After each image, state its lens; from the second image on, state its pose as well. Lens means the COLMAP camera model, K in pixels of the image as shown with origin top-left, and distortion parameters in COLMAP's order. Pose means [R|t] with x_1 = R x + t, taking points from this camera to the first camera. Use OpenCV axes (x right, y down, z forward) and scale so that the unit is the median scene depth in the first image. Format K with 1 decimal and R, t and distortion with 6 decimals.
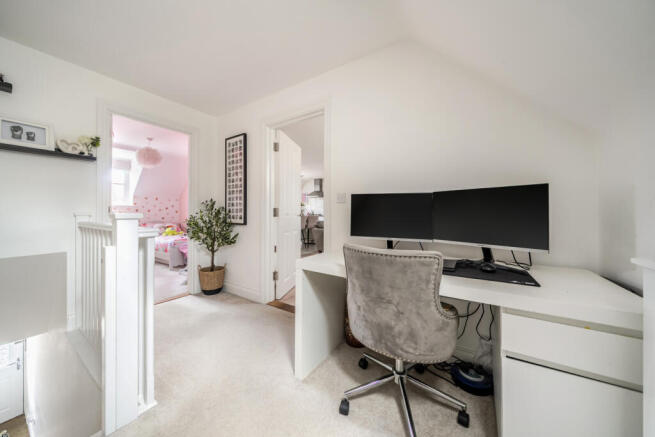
lens RADIAL K [[224.3, 0, 327.5], [0, 224.3, 218.5], [0, 0, 1]] dist [0.000497, 0.000010]
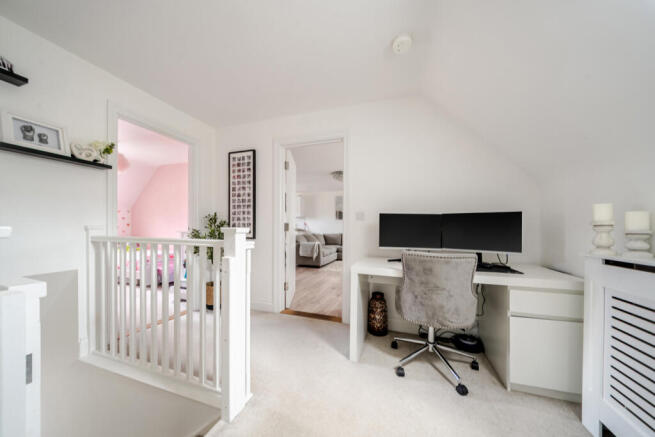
lens RADIAL K [[225.7, 0, 328.1], [0, 225.7, 235.0], [0, 0, 1]] dist [0.000132, 0.000009]
pose [[0.967955, -0.000602, 0.251124, -0.428181], [-0.001874, 0.999952, 0.009620, 0.000345], [-0.251117, -0.009782, 0.967907, -0.126205]]
